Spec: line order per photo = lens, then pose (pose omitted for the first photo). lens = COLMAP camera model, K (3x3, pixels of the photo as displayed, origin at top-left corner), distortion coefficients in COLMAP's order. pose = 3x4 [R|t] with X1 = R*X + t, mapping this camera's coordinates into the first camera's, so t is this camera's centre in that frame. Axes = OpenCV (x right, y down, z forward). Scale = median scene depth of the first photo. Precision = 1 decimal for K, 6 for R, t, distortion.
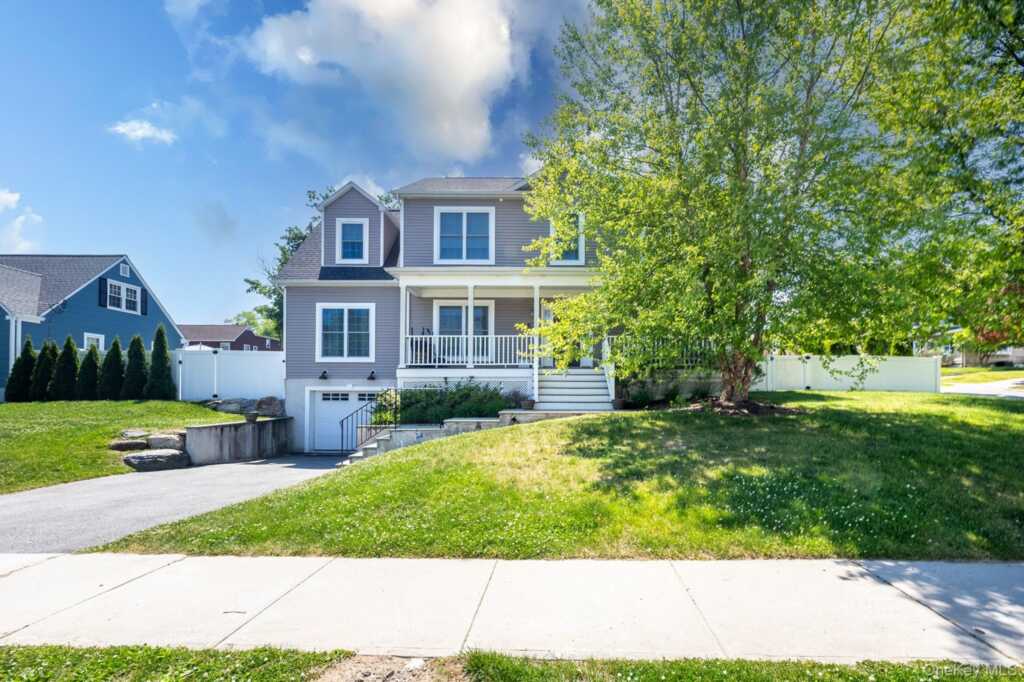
lens RADIAL K [[433.1, 0, 504.1], [0, 433.1, 394.4], [0, 0, 1]] dist [-0.002882, -0.000110]
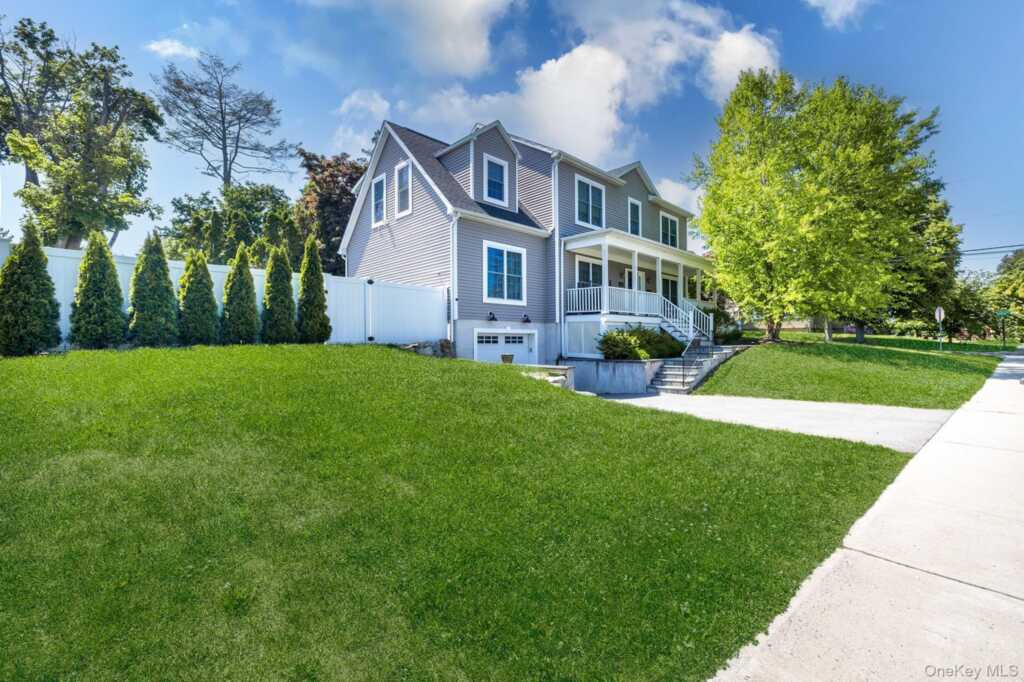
lens RADIAL K [[433.1, 0, 511.1], [0, 433.1, 335.4], [0, 0, 1]] dist [-0.002882, -0.000110]
pose [[0.718356, -0.002513, 0.695672, -1.043802], [0.008440, 0.999951, -0.005103, 0.001485], [-0.695625, 0.009538, 0.718342, 0.283314]]
